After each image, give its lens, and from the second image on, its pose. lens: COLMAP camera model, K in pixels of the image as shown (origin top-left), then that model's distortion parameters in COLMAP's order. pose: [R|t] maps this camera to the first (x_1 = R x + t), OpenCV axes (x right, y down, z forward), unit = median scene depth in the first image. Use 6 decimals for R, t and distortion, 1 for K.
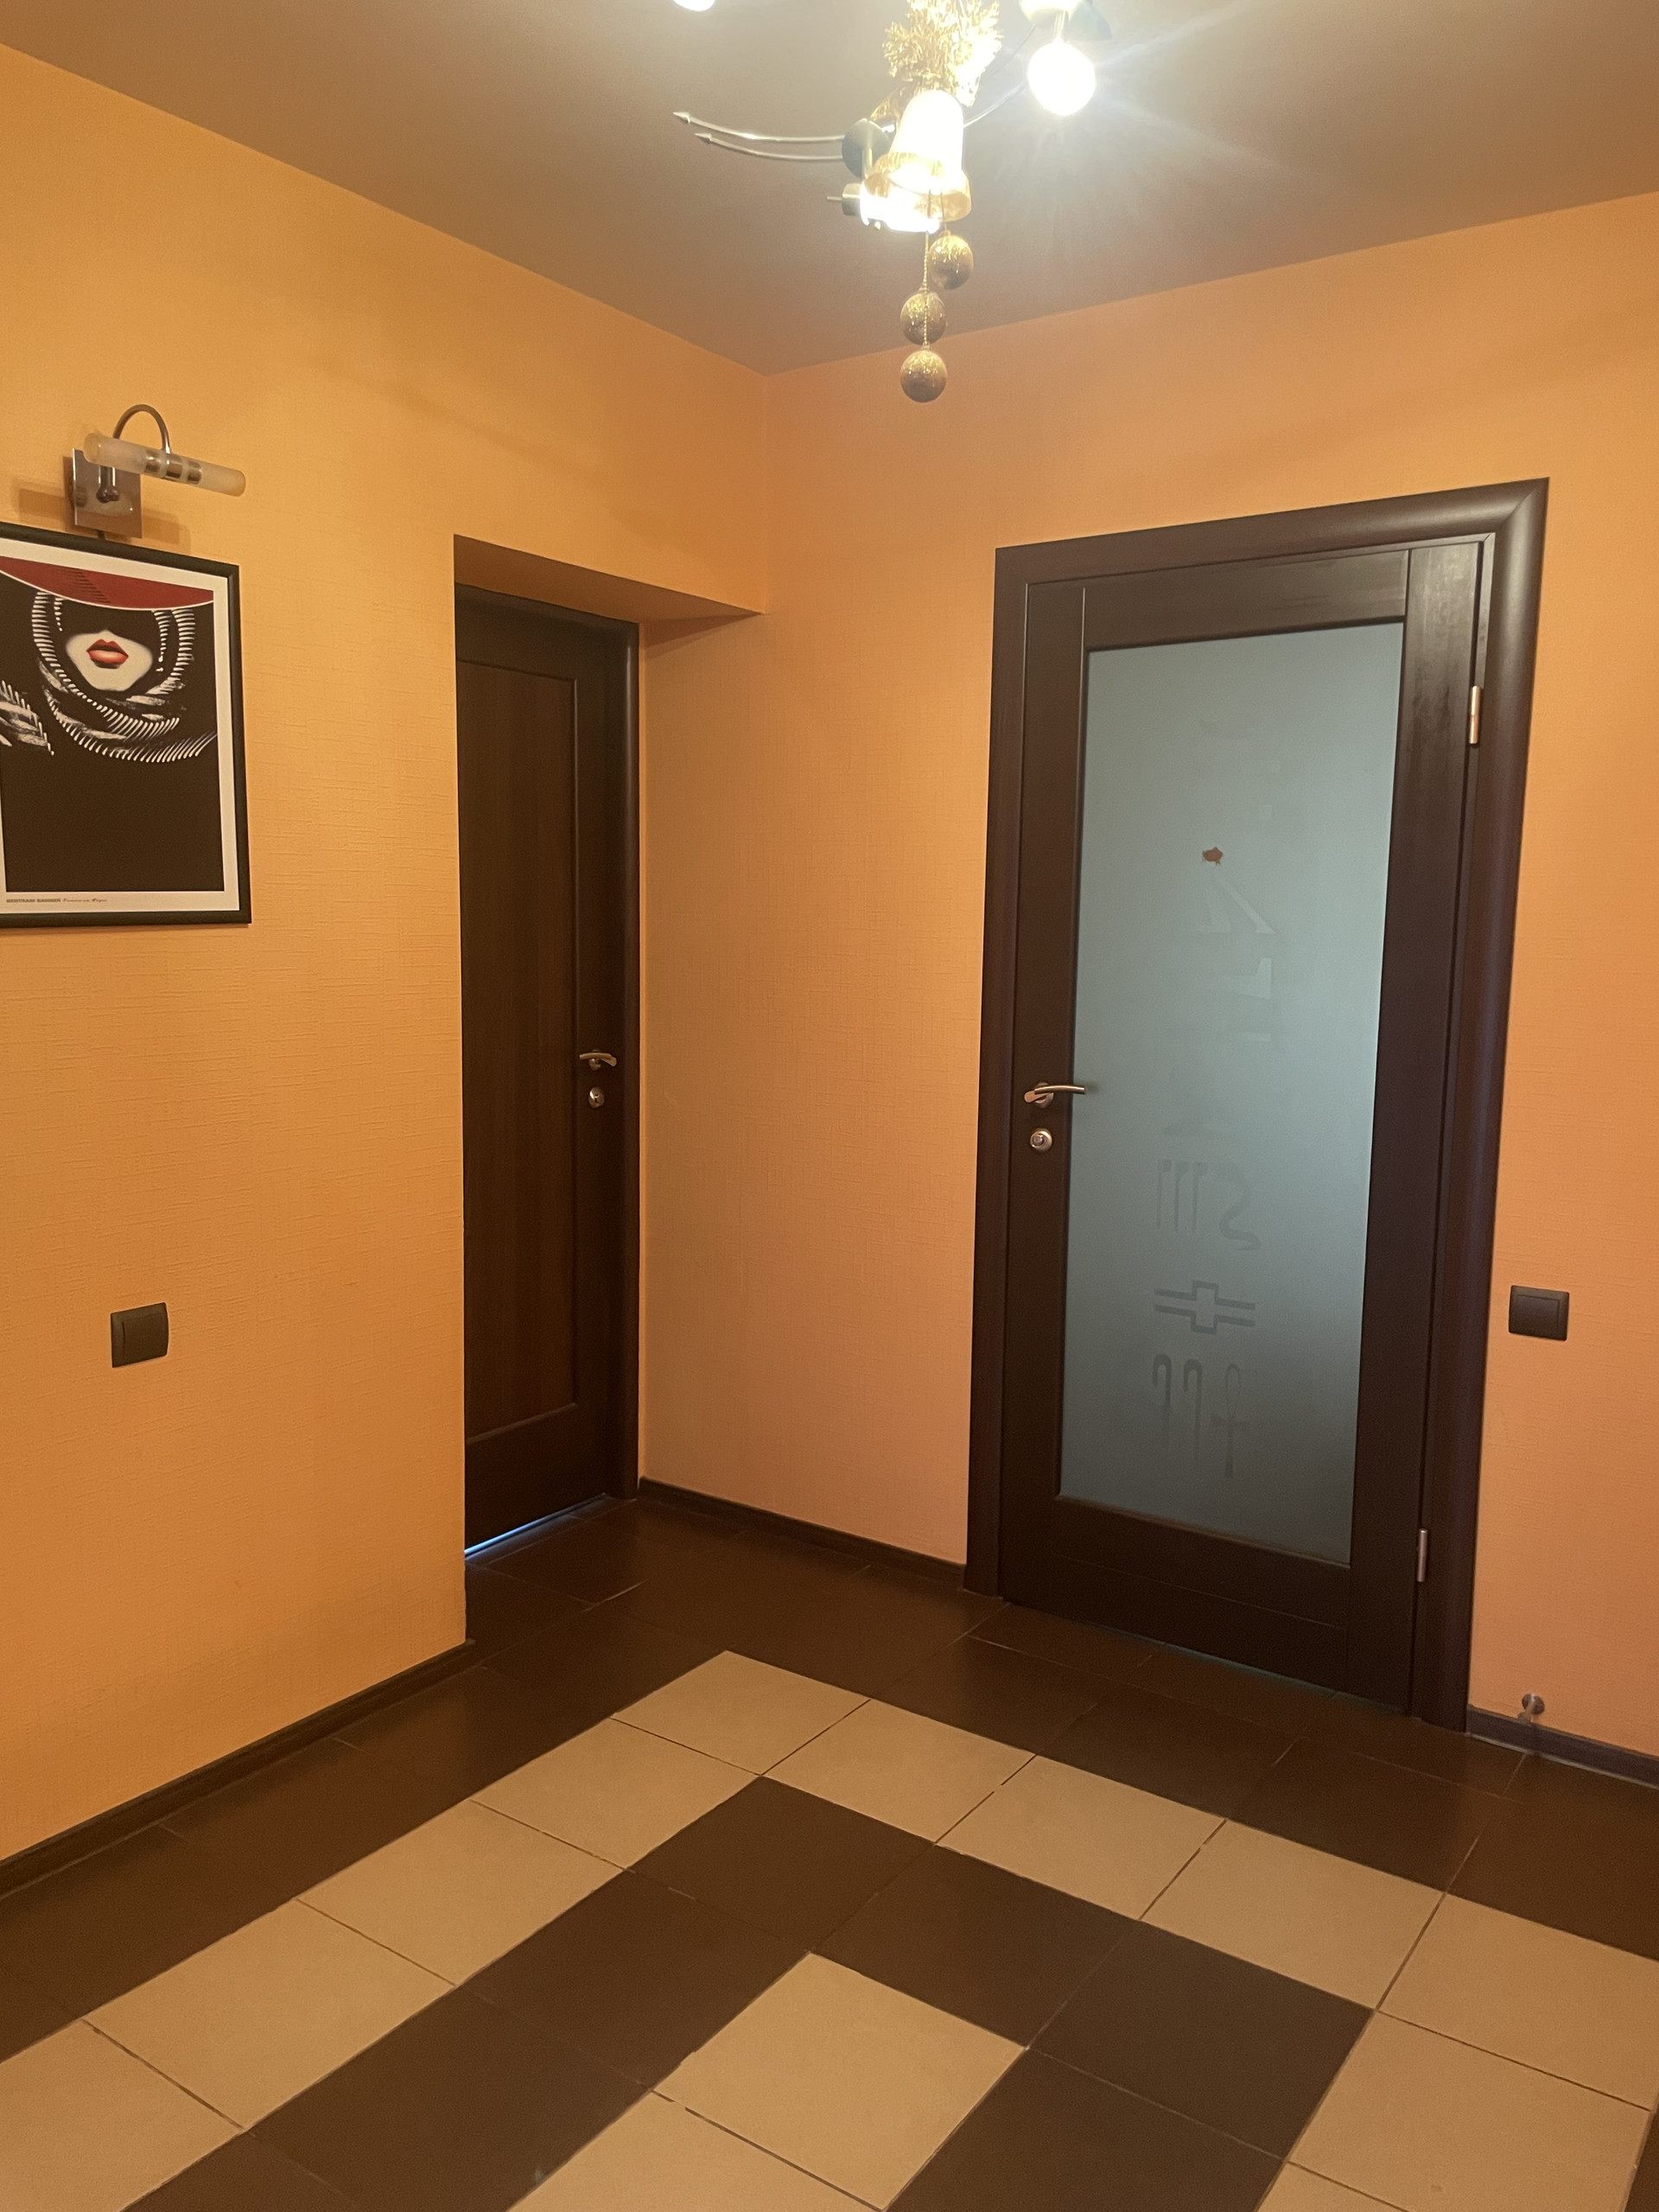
lens RADIAL K [[1677.1, 0, 831.9], [0, 1677.1, 1144.3], [0, 0, 1]] dist [0.041886, -0.076915]
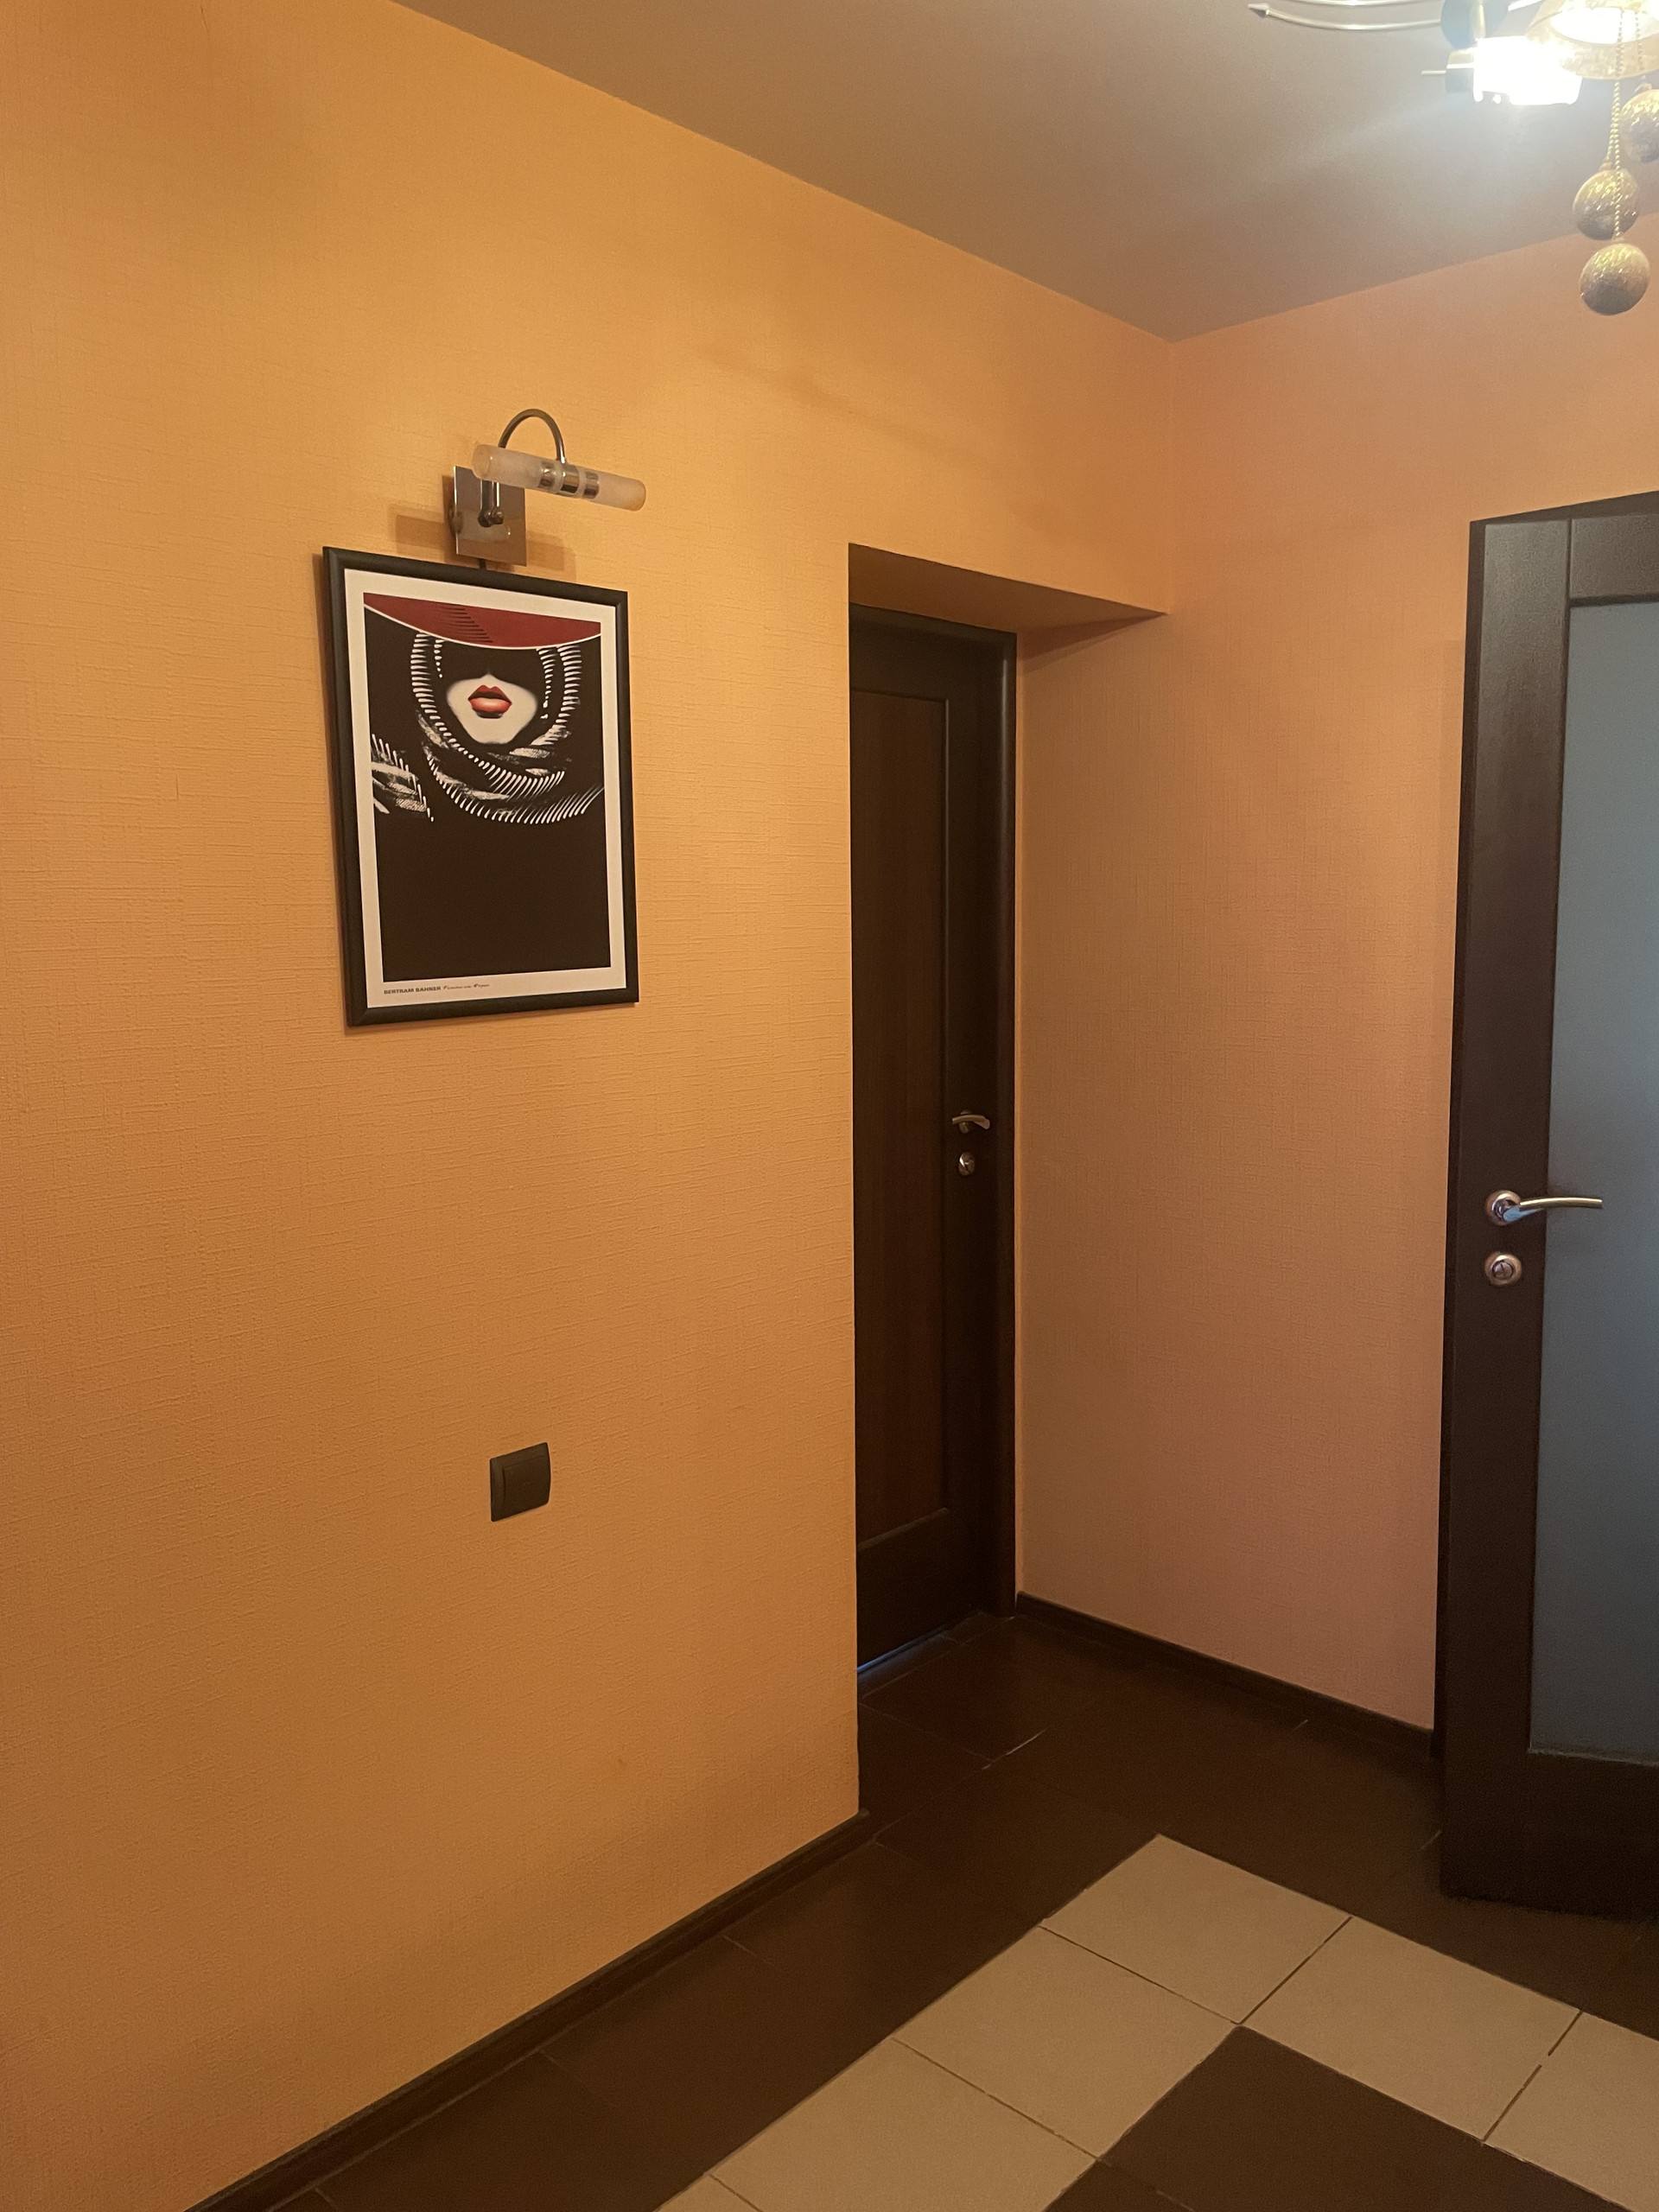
lens RADIAL K [[1677.1, 0, 833.2], [0, 1677.1, 1116.1], [0, 0, 1]] dist [0.041886, -0.076915]
pose [[0.989367, -0.009215, -0.145148, -0.119828], [0.006617, 0.999809, -0.018374, -0.055631], [0.145289, 0.017218, 0.989239, 0.159719]]
